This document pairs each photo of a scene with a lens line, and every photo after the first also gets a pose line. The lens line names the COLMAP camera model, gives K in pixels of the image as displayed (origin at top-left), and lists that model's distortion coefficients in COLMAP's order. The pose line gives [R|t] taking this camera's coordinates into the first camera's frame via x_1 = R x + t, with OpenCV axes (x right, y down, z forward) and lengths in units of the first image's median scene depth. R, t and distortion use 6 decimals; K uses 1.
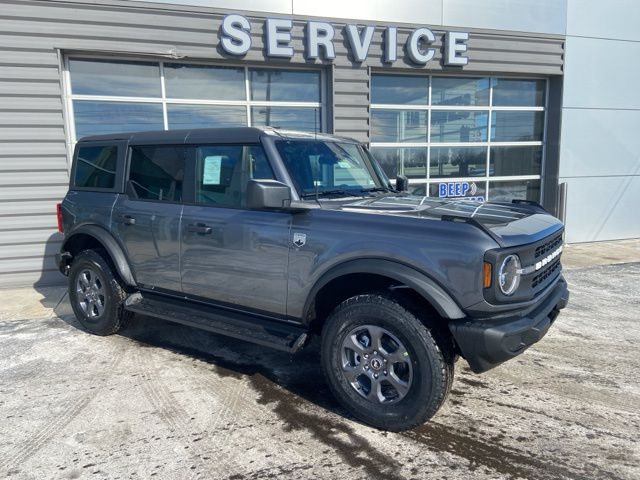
lens RADIAL K [[499.8, 0, 310.6], [0, 499.8, 234.5], [0, 0, 1]] dist [0.075455, -0.092229]
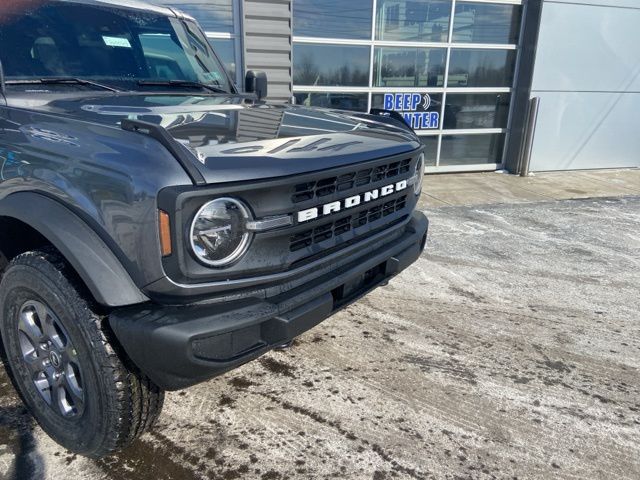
lens RADIAL K [[507.5, 0, 300.3], [0, 507.5, 239.4], [0, 0, 1]] dist [0.071320, -0.020852]
pose [[0.999092, 0.041444, -0.009899, 0.393481], [-0.039119, 0.984239, 0.172461, -0.012115], [0.016890, -0.171917, 0.984967, 0.349831]]
